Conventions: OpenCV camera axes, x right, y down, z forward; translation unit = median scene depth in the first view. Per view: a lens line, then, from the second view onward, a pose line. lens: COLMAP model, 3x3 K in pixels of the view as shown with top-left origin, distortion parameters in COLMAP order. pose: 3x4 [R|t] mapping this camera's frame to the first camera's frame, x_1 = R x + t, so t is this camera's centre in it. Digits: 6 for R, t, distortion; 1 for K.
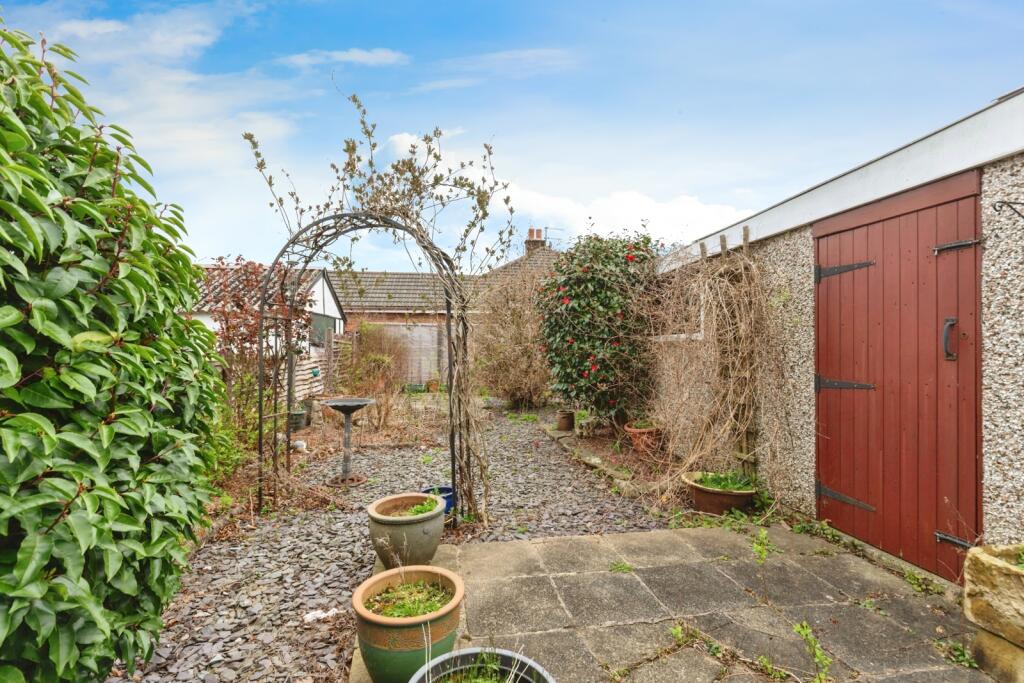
lens RADIAL K [[462.9, 0, 513.9], [0, 462.9, 344.1], [0, 0, 1]] dist [0.013027, -0.000626]
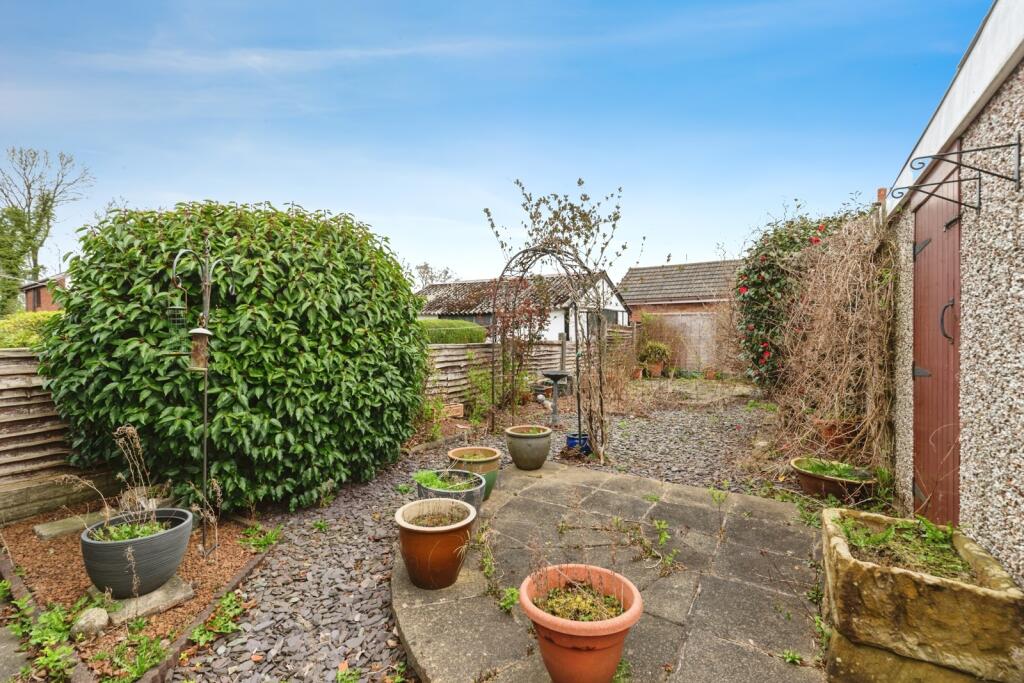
lens RADIAL K [[462.9, 0, 512.8], [0, 462.9, 335.1], [0, 0, 1]] dist [0.013027, -0.000626]
pose [[0.746756, -0.003075, -0.665091, 0.427065], [0.005145, 0.999986, 0.001154, 0.004854], [0.665078, -0.004284, 0.746762, -0.134929]]
